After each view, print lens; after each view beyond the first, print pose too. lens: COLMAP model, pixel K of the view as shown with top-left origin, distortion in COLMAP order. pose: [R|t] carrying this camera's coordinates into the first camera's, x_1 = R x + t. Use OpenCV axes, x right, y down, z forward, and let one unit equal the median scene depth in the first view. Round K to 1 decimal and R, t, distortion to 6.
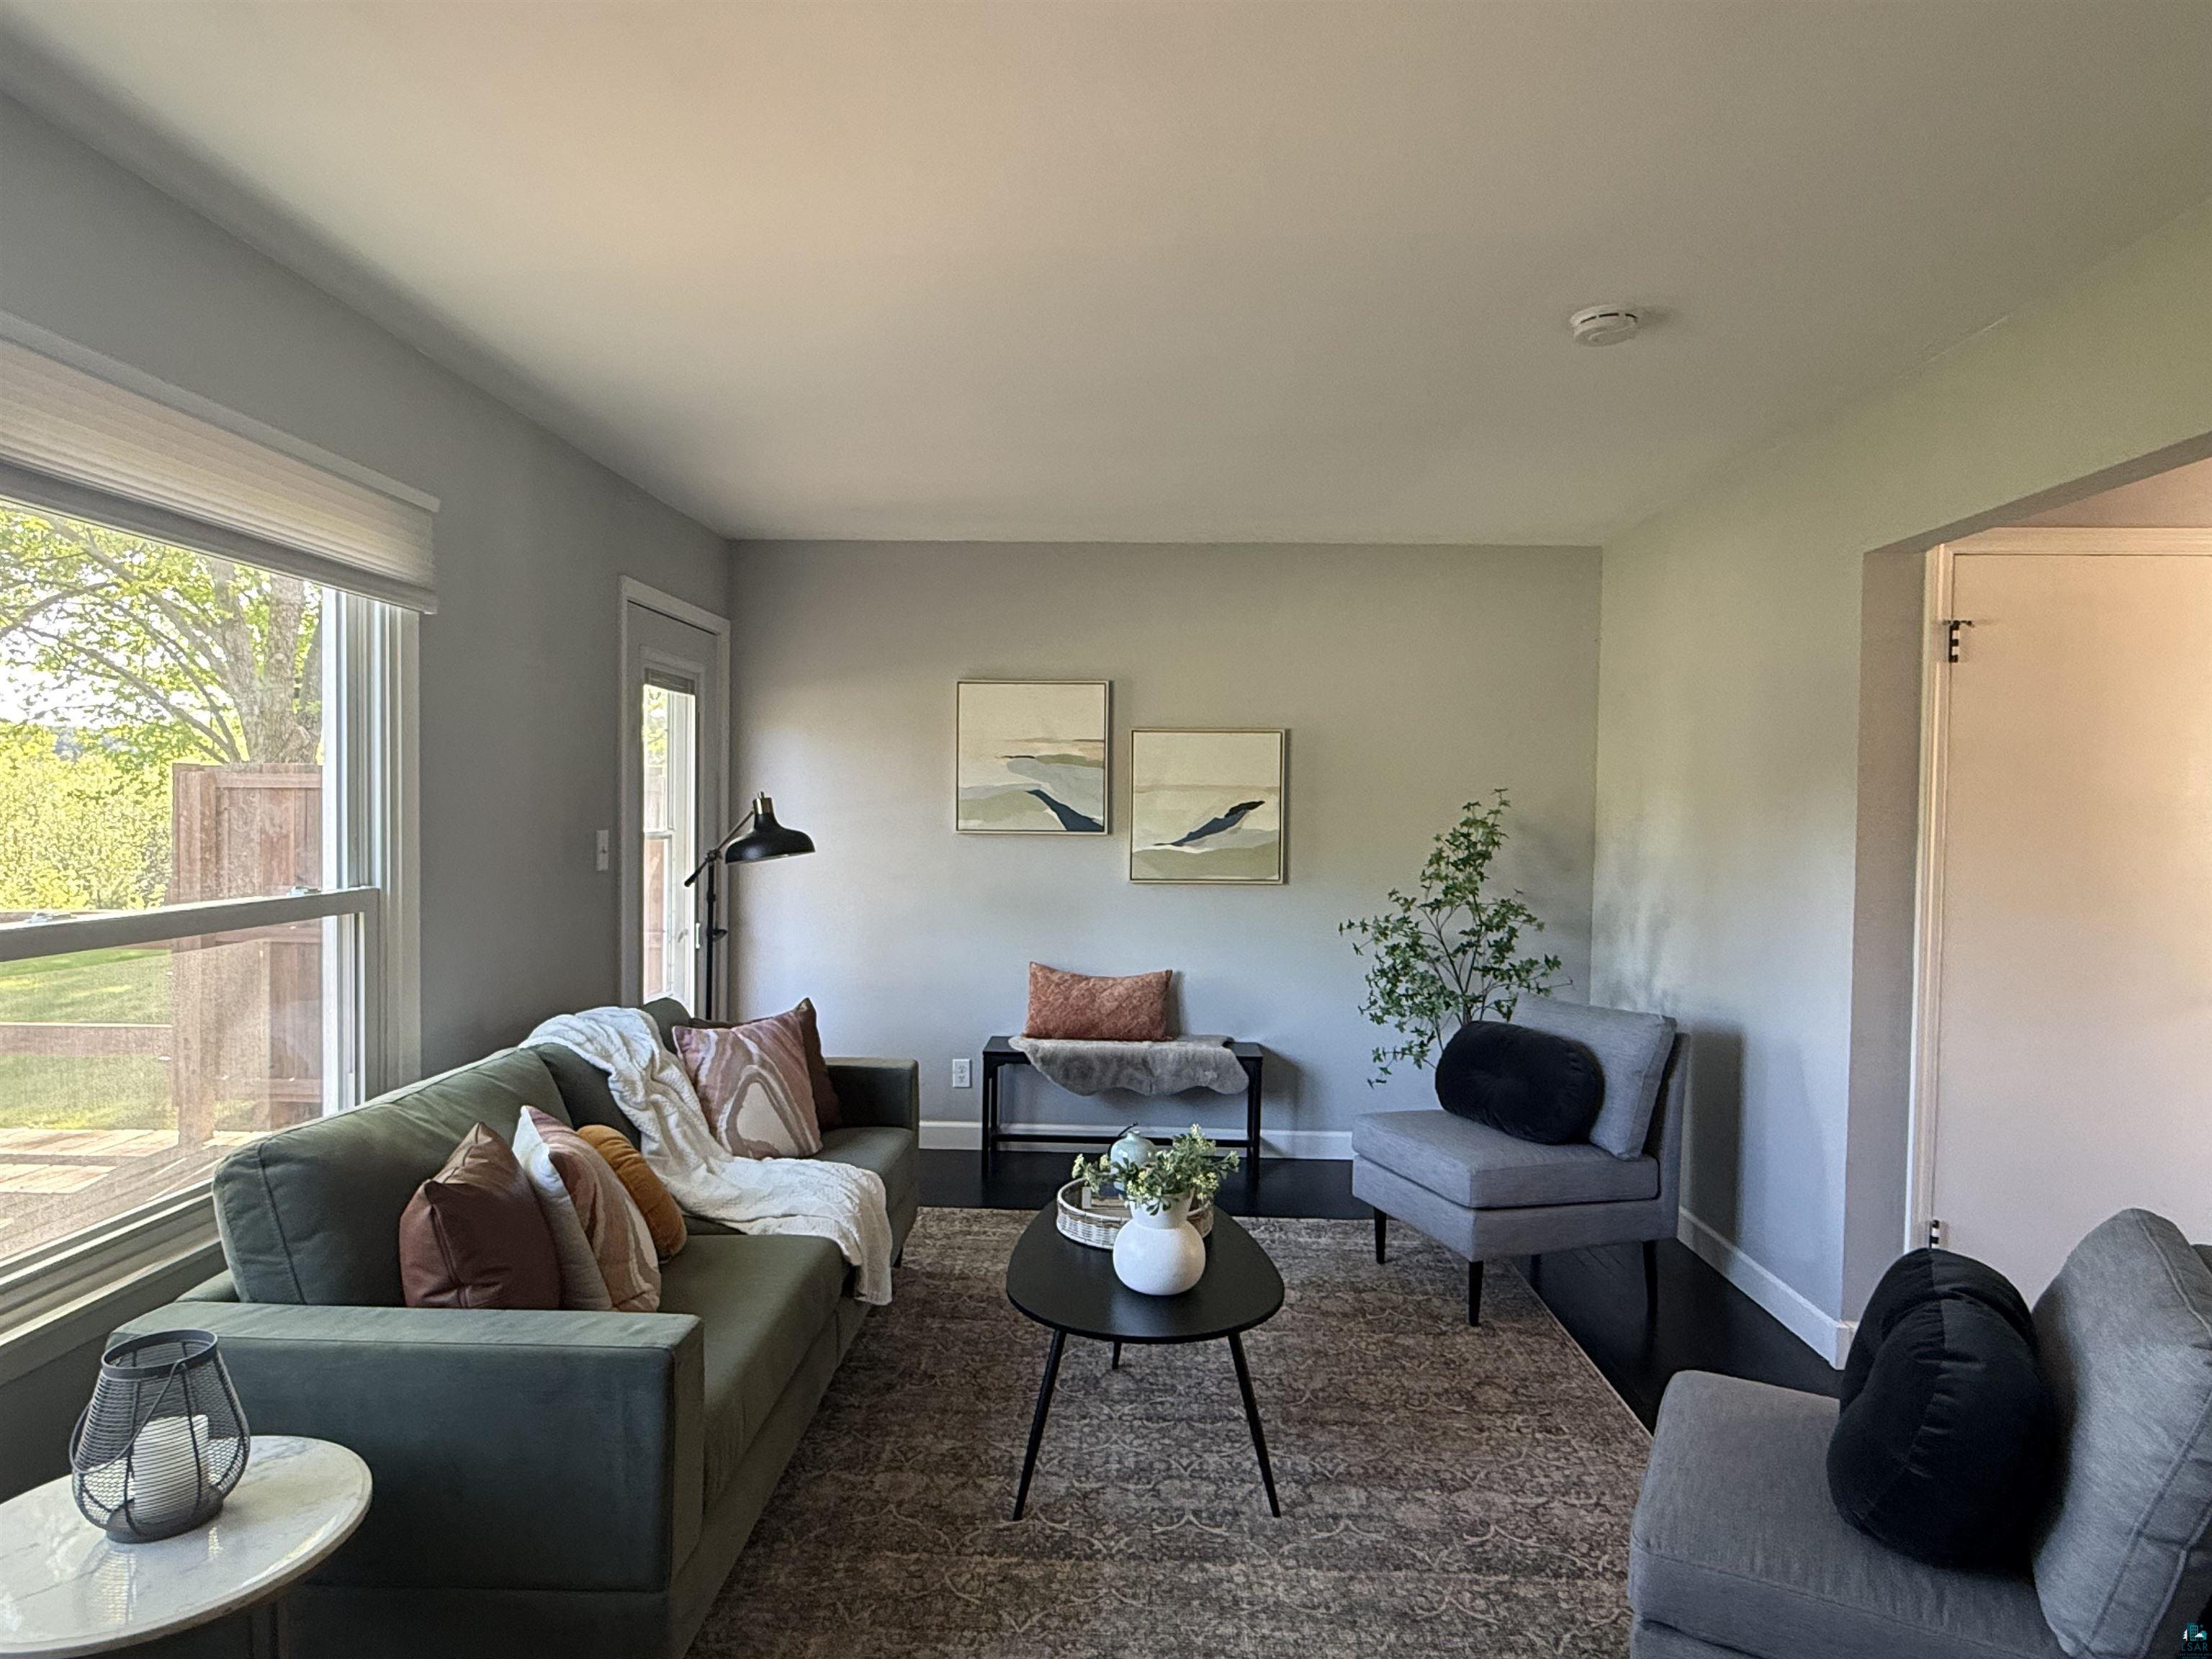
lens RADIAL K [[1277.7, 0, 1109.9], [0, 1277.7, 825.6], [0, 0, 1]] dist [-0.001849, -0.006177]
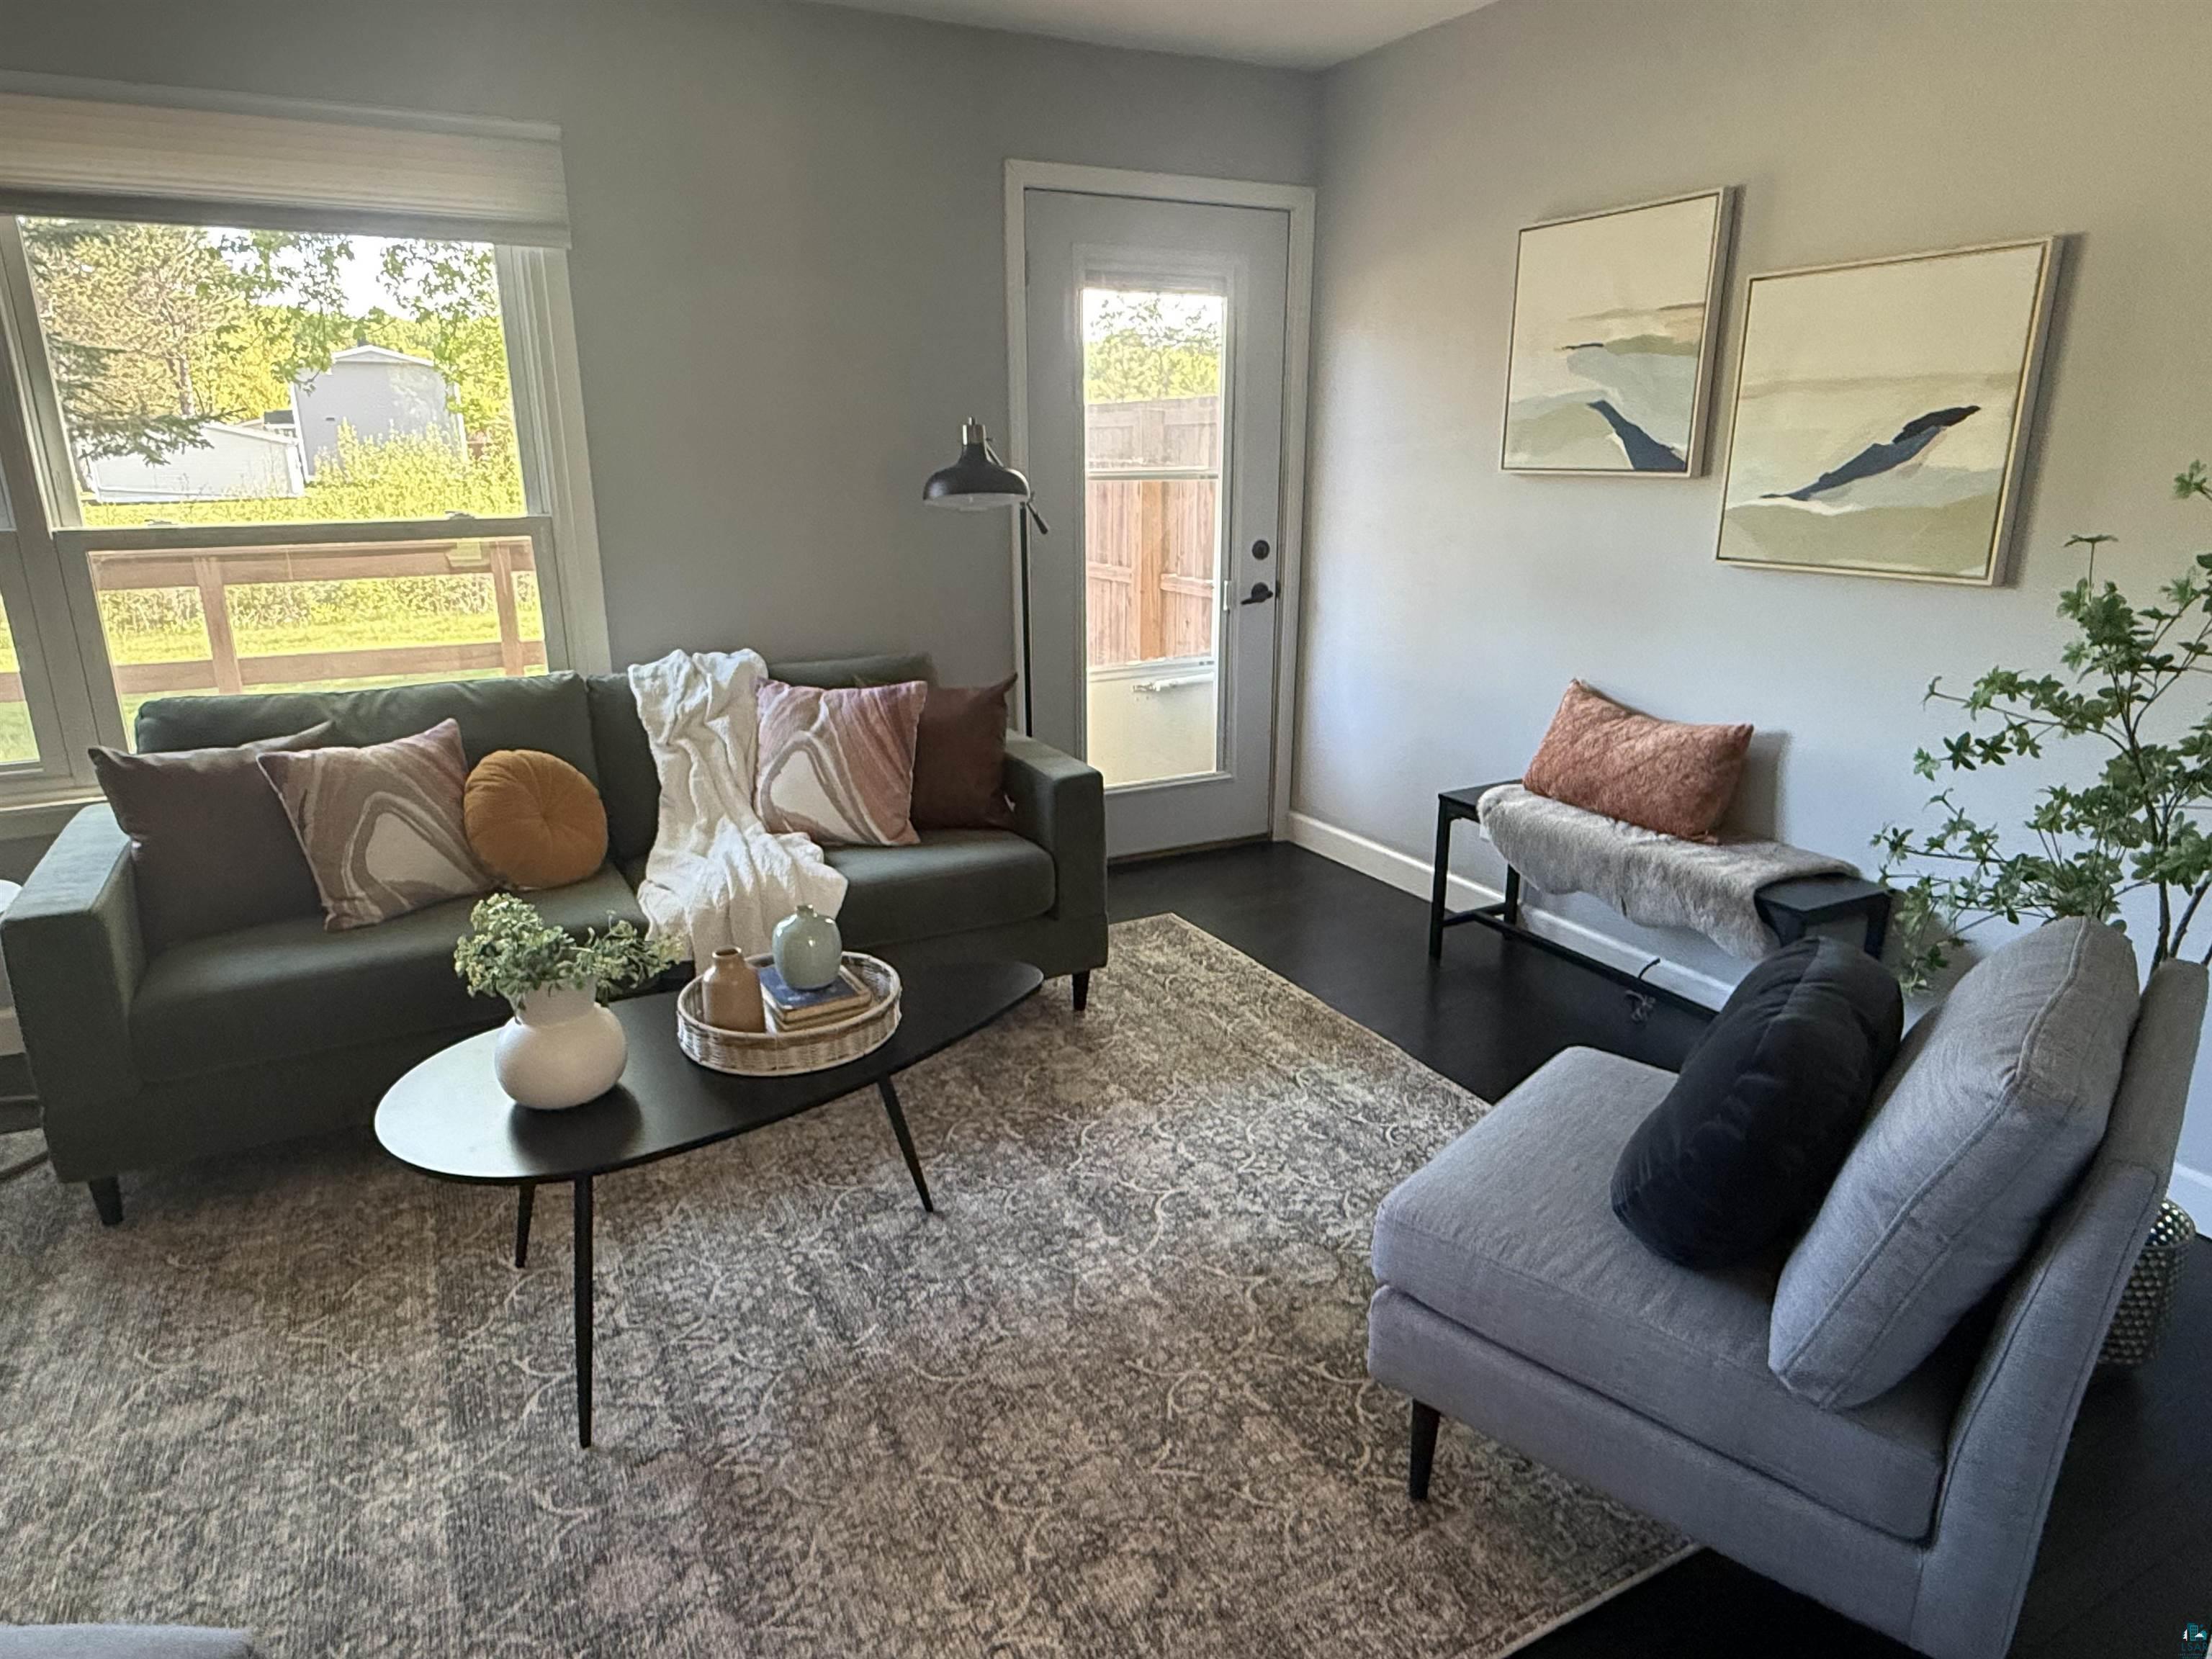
lens RADIAL K [[1343.5, 0, 1097.1], [0, 1343.5, 817.9], [0, 0, 1]] dist [-0.002715, 0.001075]
pose [[0.497185, 0.219735, -0.839359, 0.448367], [-0.002534, 0.967763, 0.251849, 0.004455], [0.867641, -0.123089, 0.481715, 0.501862]]
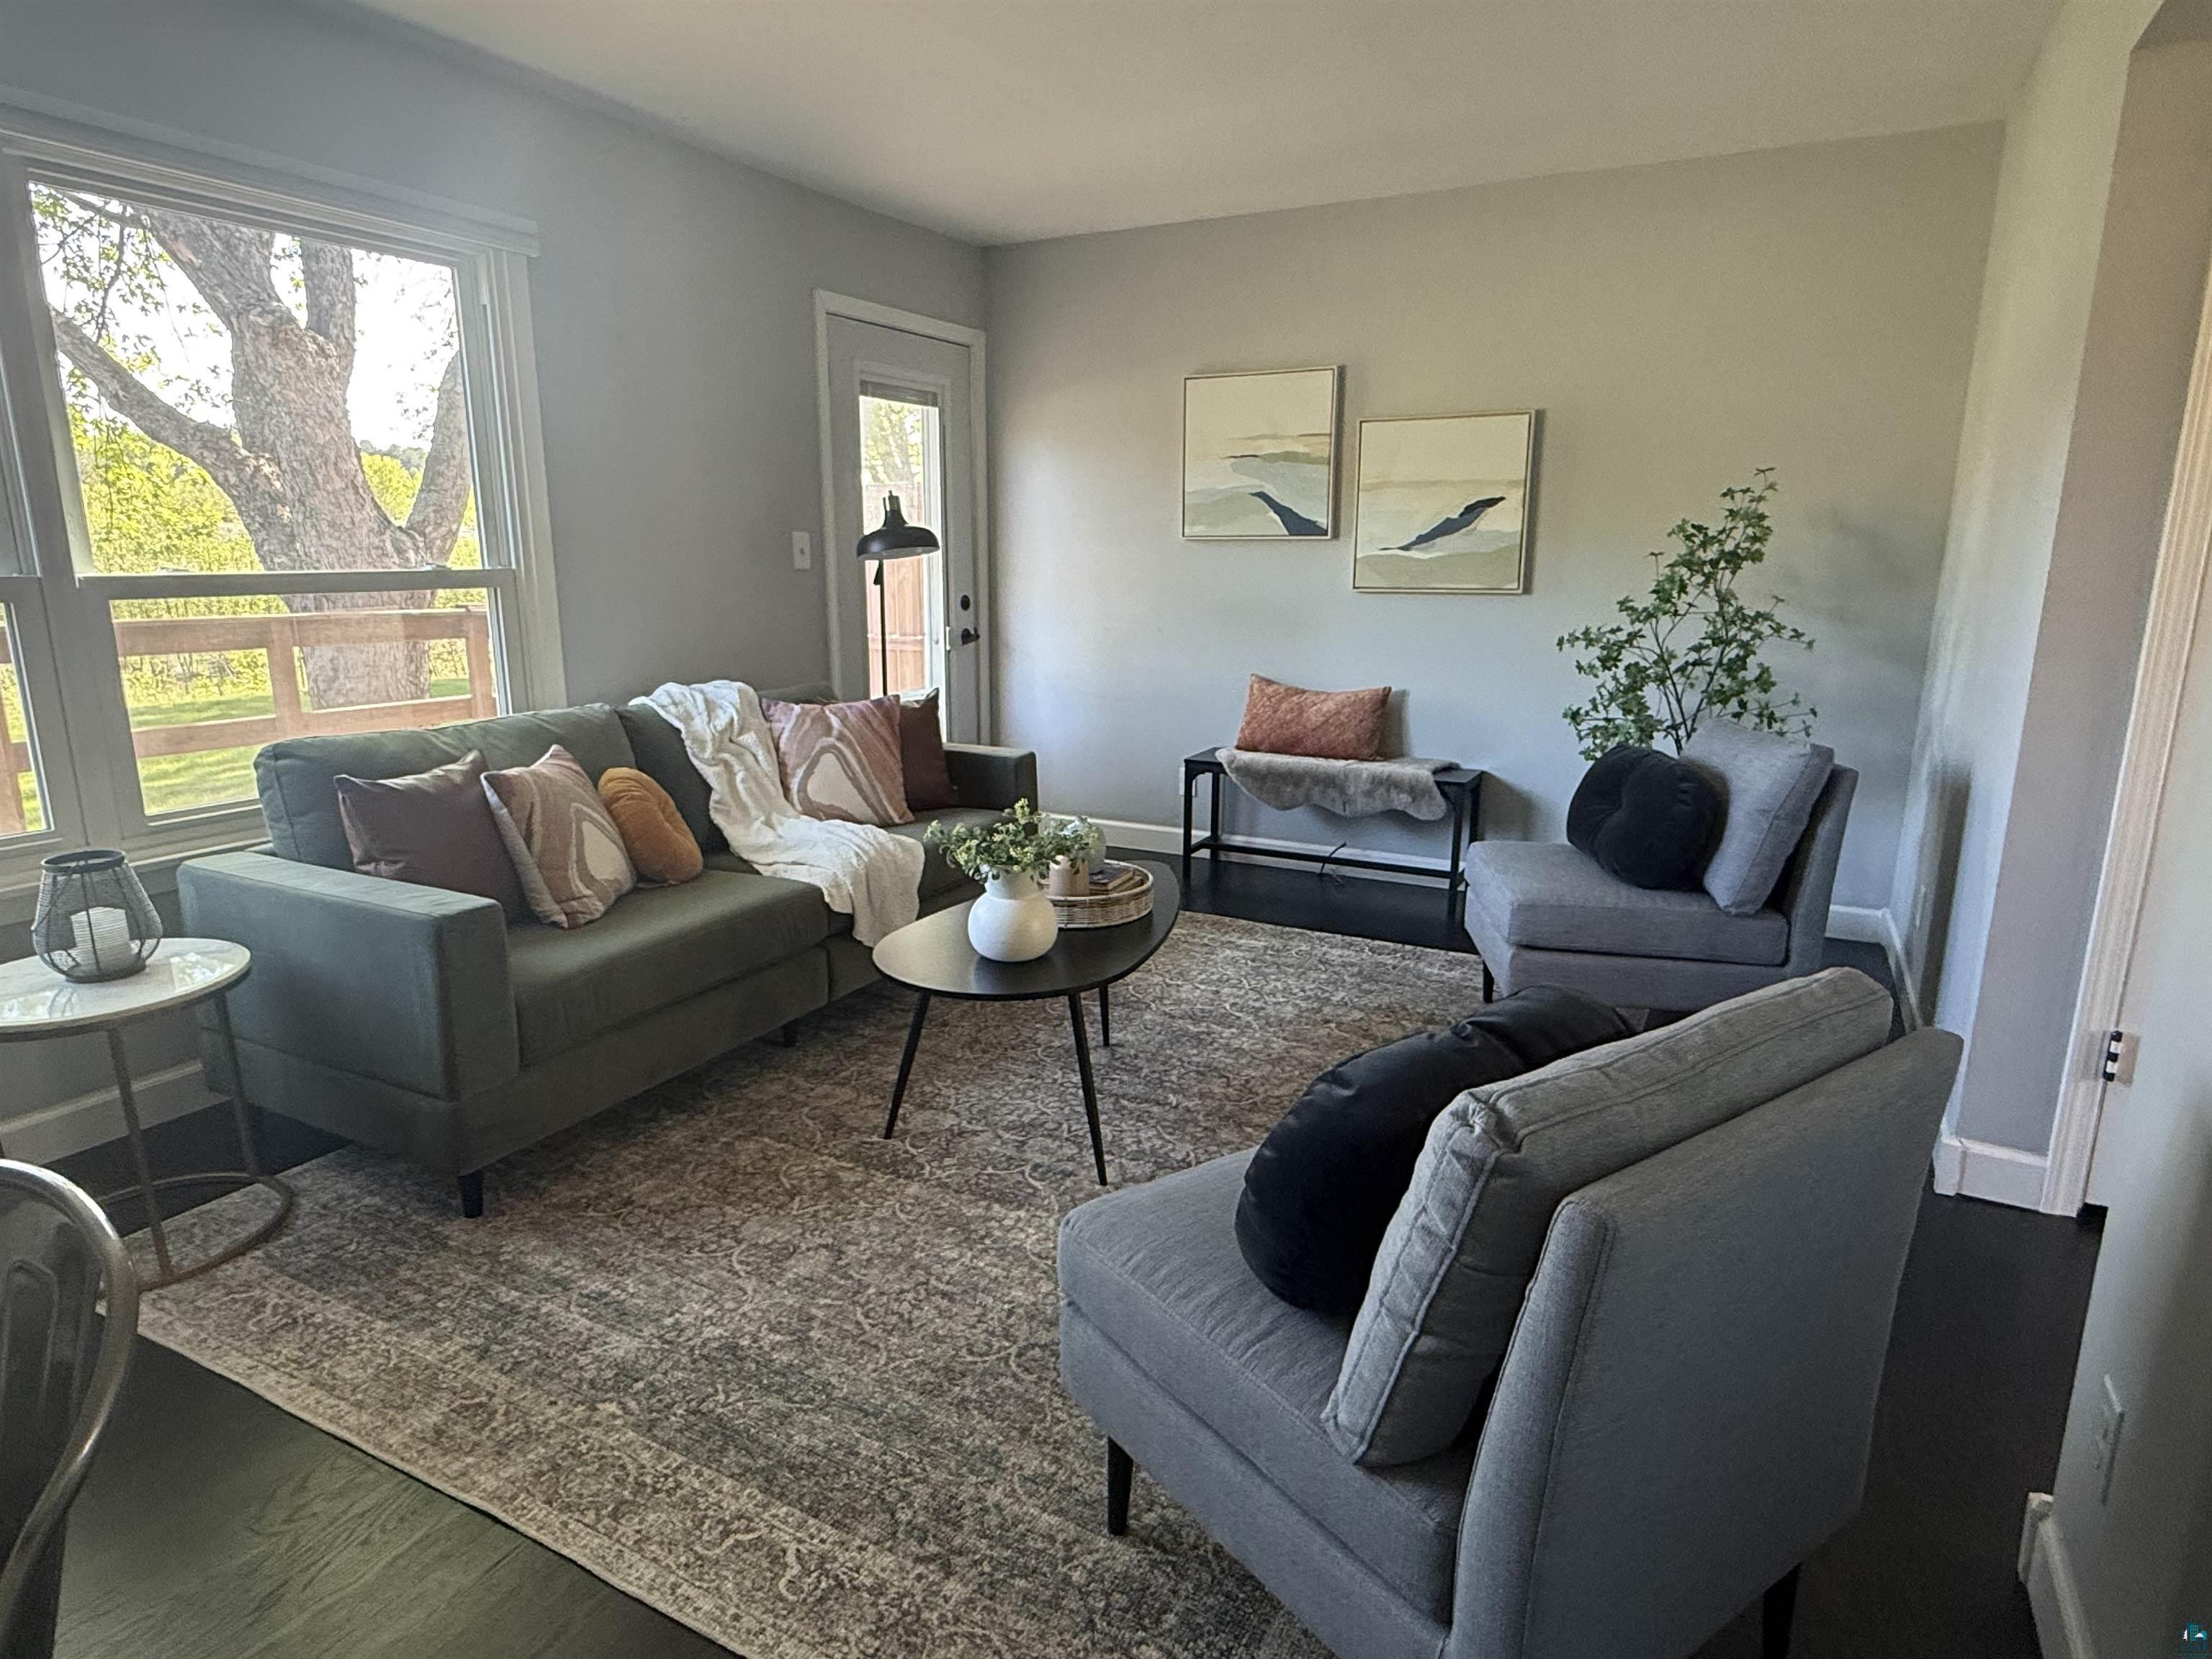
lens RADIAL K [[1277.7, 0, 1113.5], [0, 1277.7, 815.4], [0, 0, 1]] dist [-0.001849, -0.006177]
pose [[0.899603, 0.078540, -0.429589, 0.297860], [0.003424, 0.982396, 0.186777, 0.033686], [0.436696, -0.169496, 0.883498, 0.083268]]
